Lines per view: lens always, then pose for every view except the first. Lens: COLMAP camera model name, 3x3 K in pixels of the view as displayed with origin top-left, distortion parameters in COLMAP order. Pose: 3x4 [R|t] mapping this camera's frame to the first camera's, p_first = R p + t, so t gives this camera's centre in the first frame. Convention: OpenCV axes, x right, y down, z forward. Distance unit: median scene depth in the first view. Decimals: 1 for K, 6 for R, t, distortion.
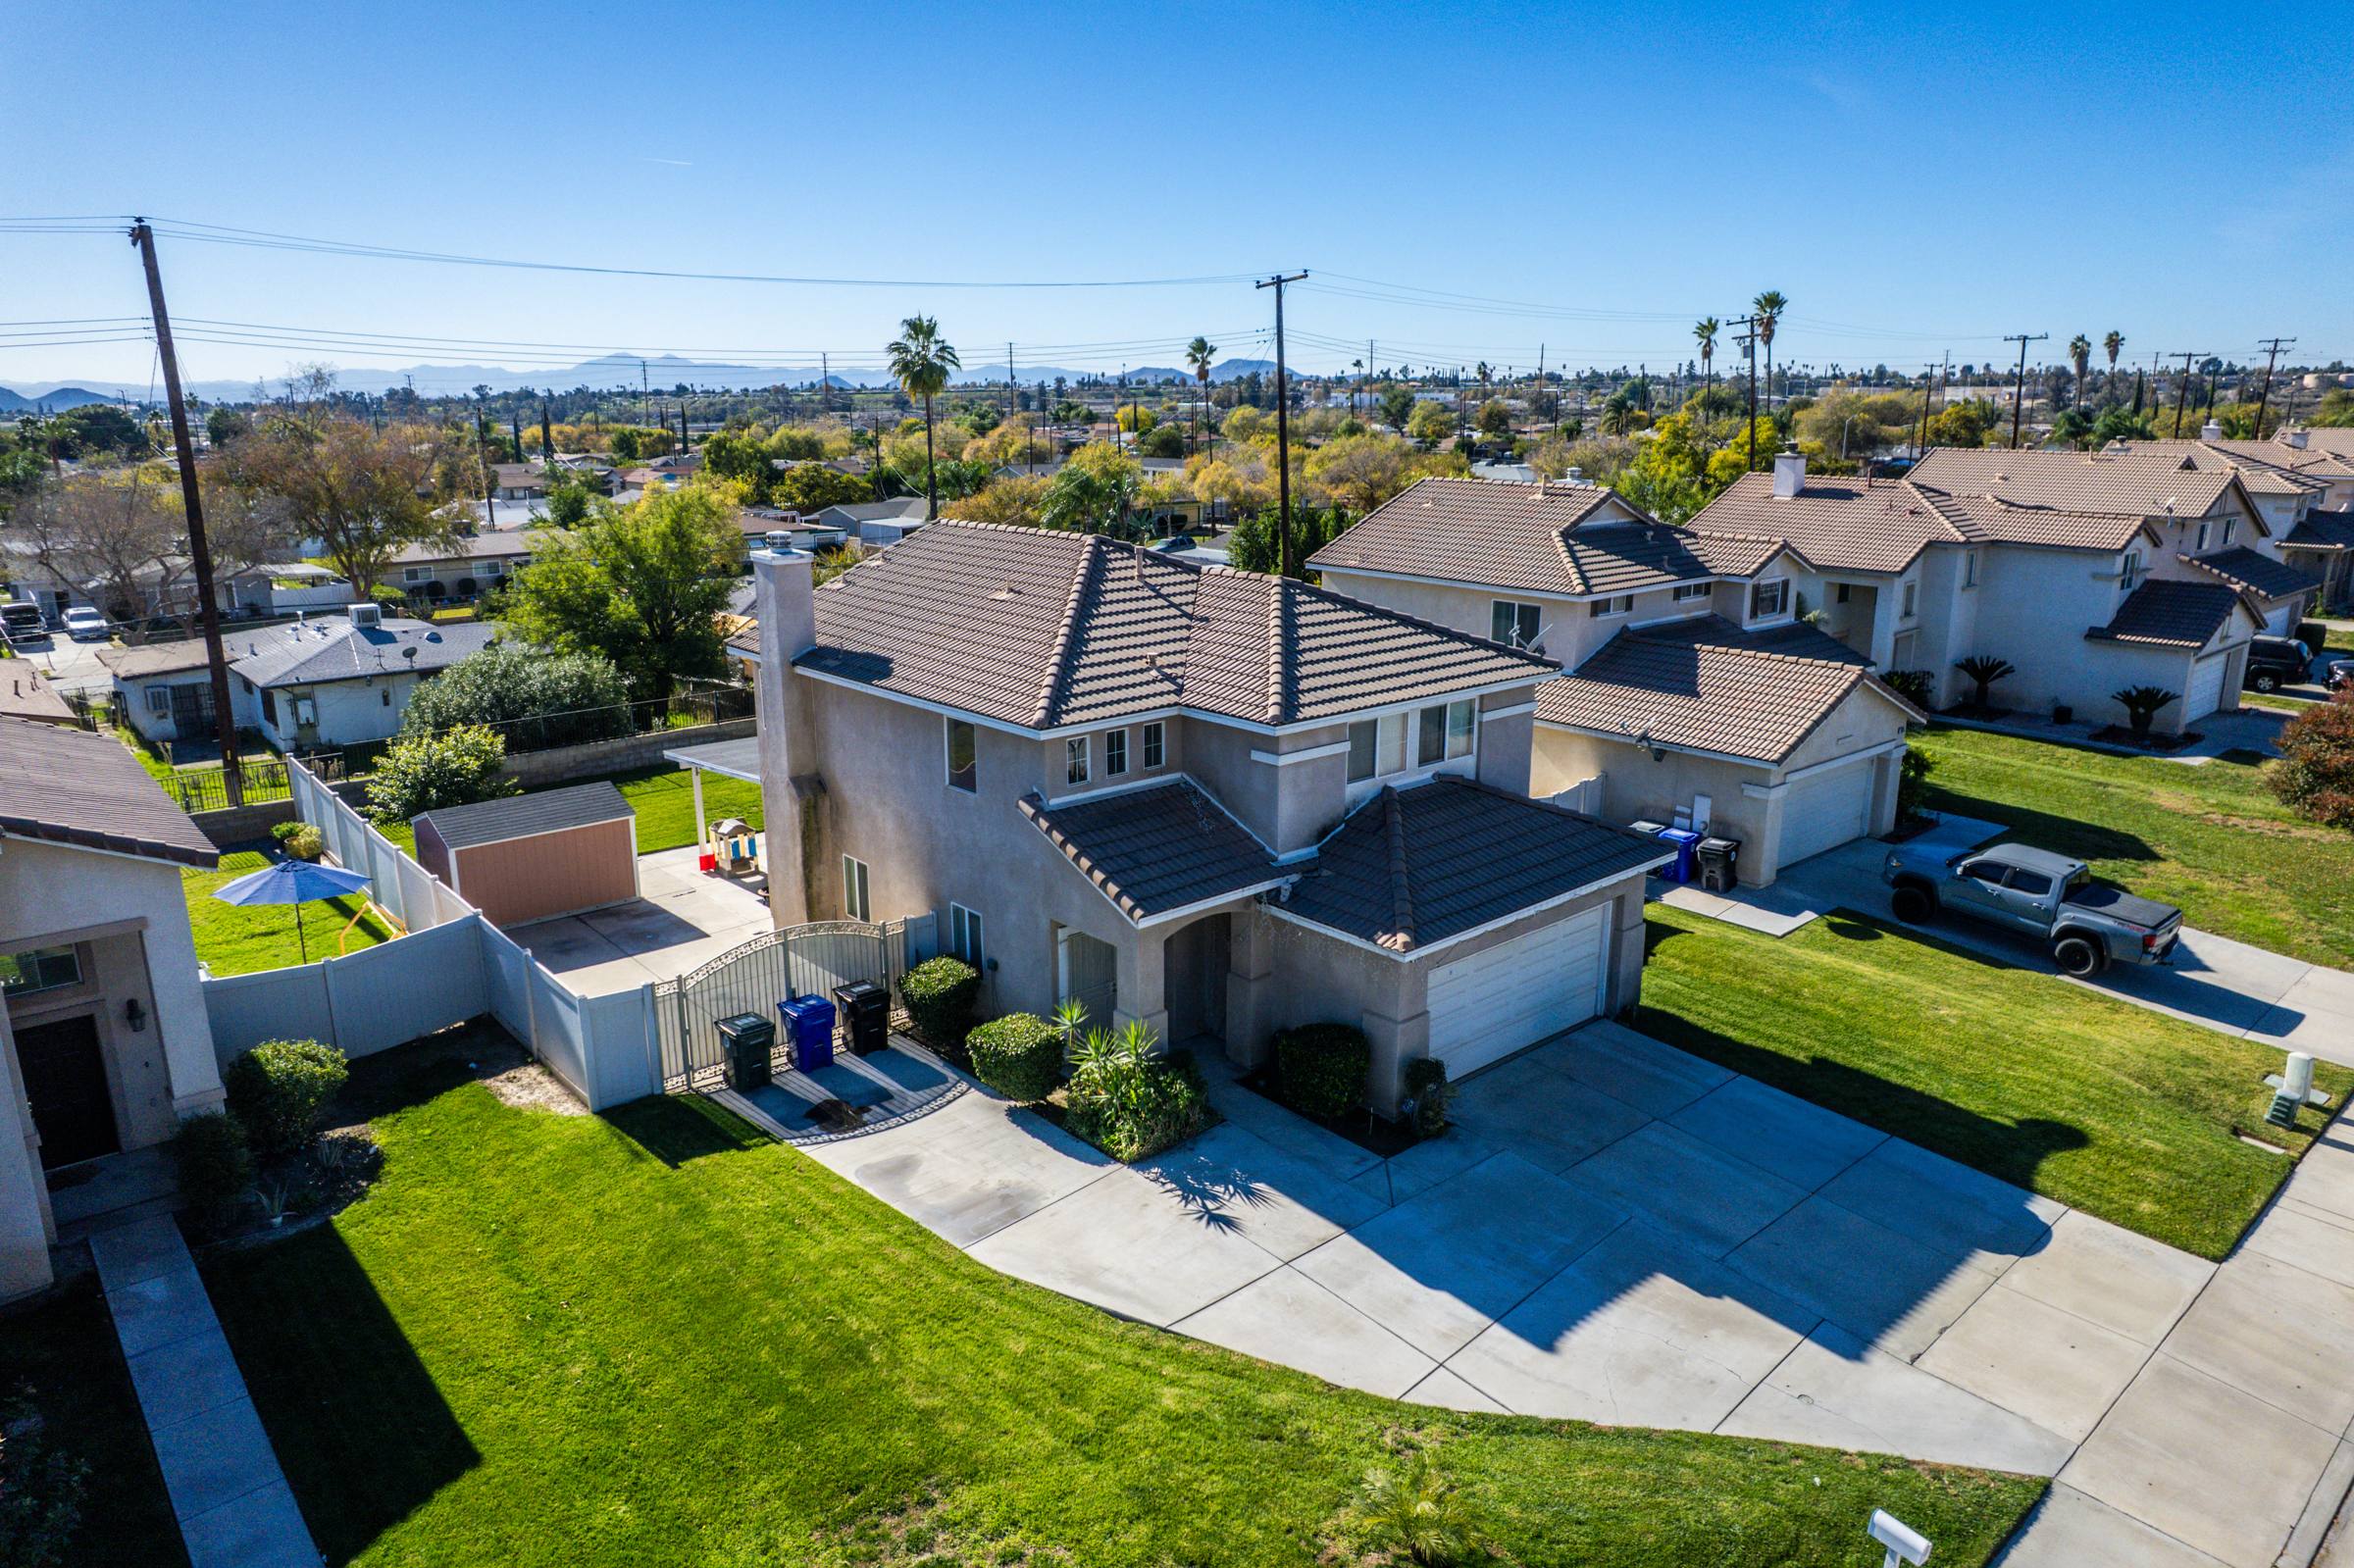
lens RADIAL K [[1504.3, 0, 1177.0], [0, 1504.3, 784.0], [0, 0, 1]] dist [-0.025603, 0.001247]
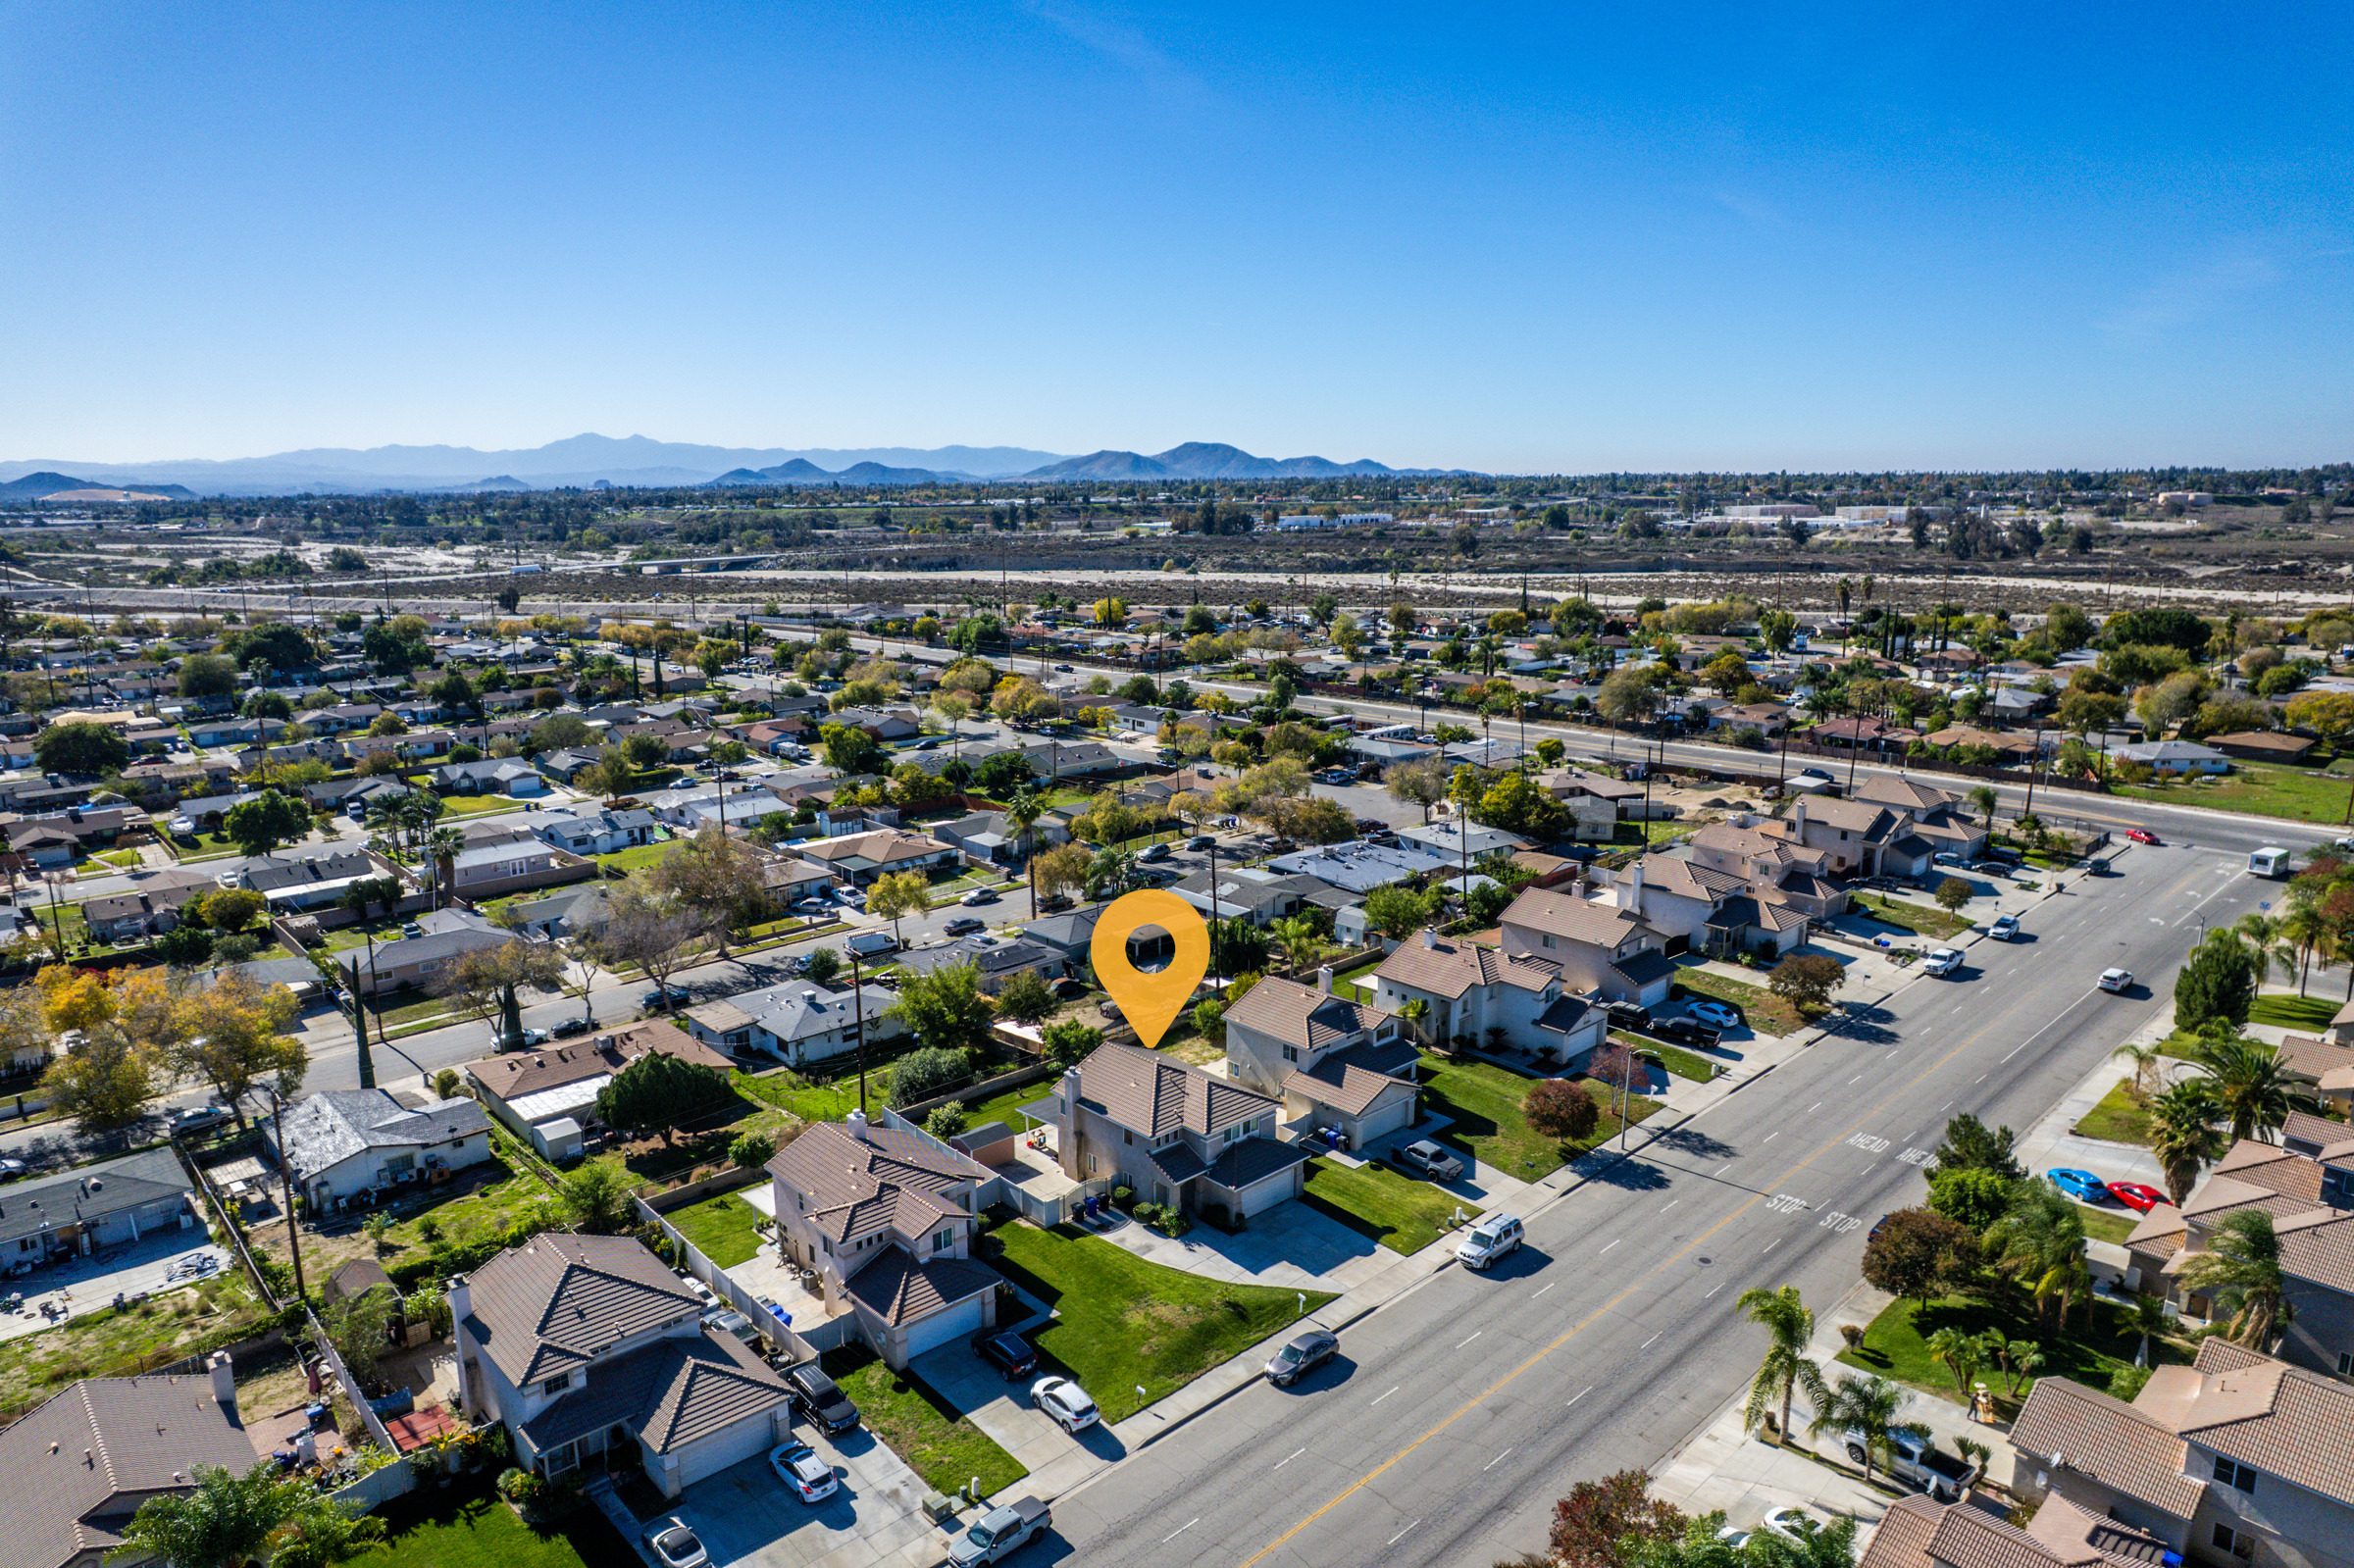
lens RADIAL K [[1504.3, 0, 1177.0], [0, 1504.3, 784.0], [0, 0, 1]] dist [-0.025603, 0.001247]
pose [[0.999663, -0.005698, 0.025307, -0.115607], [0.006770, 0.999074, -0.042493, -0.846990], [-0.025042, 0.042650, 0.998776, -3.278659]]
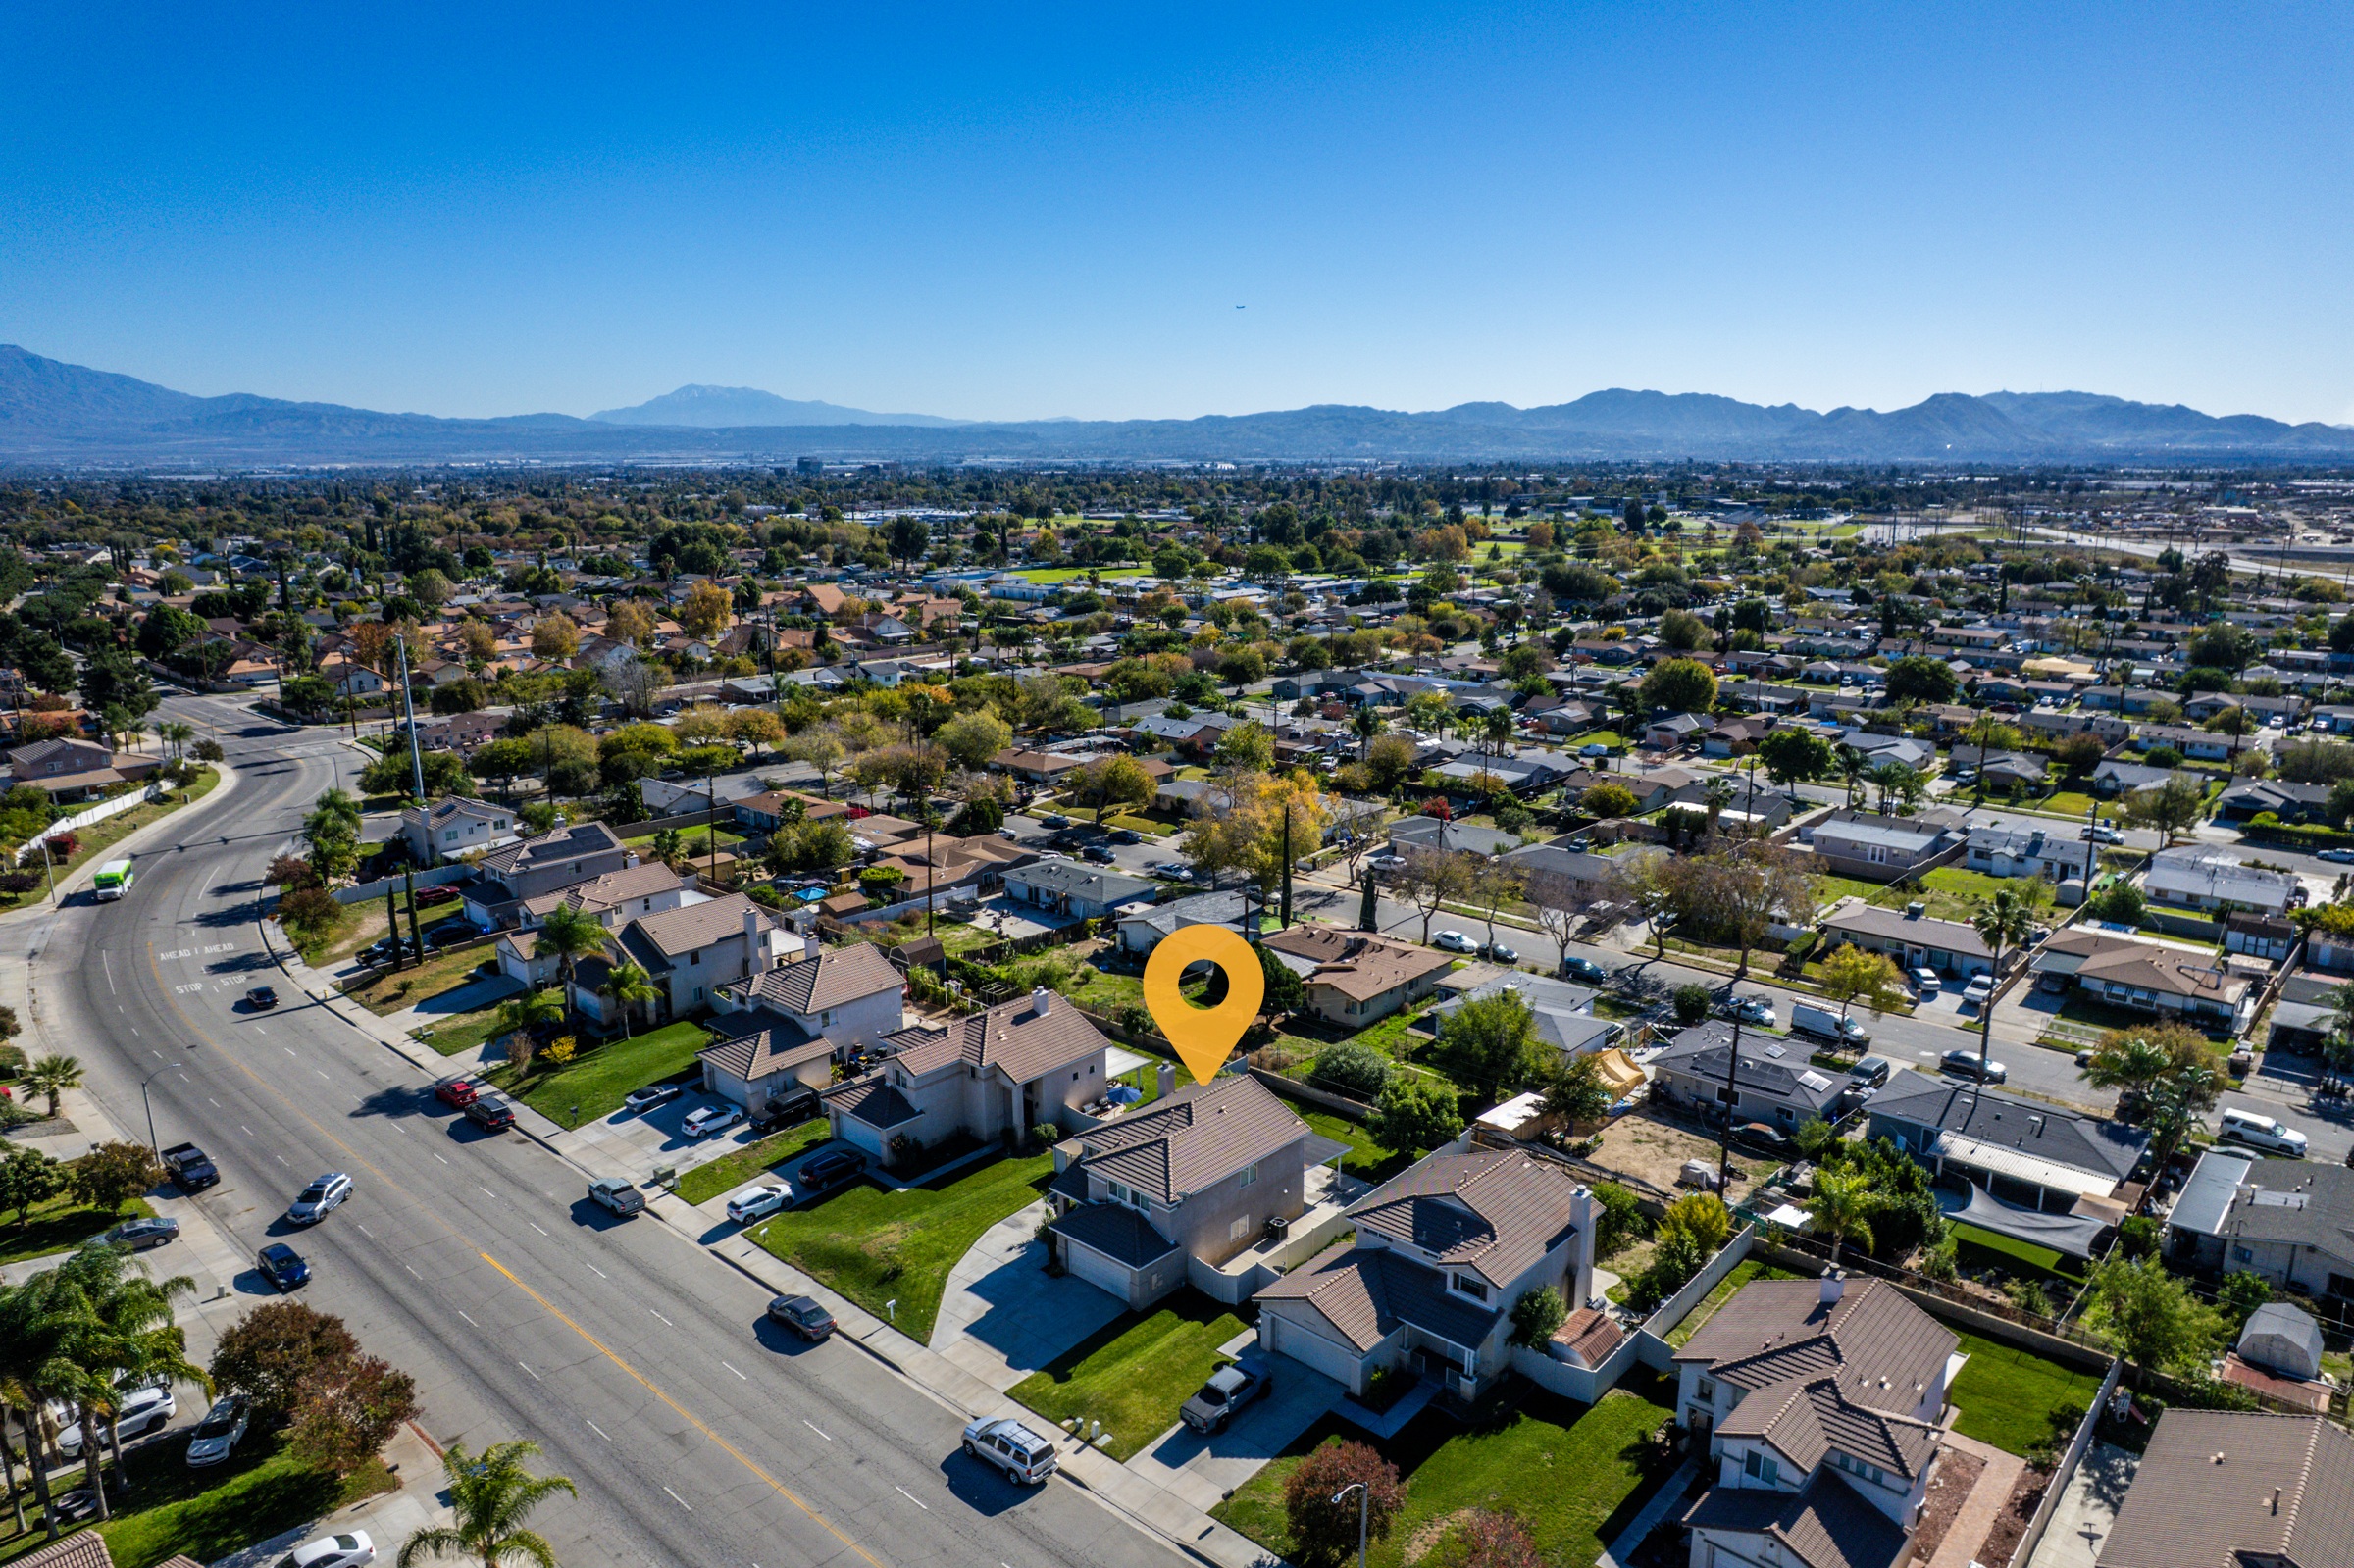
lens RADIAL K [[1504.3, 0, 1177.0], [0, 1504.3, 784.0], [0, 0, 1]] dist [-0.025603, 0.001247]
pose [[0.106547, 0.226460, -0.968175, 3.614717], [-0.237076, 0.951421, 0.196451, -1.794139], [0.965631, 0.208600, 0.155059, 0.419029]]
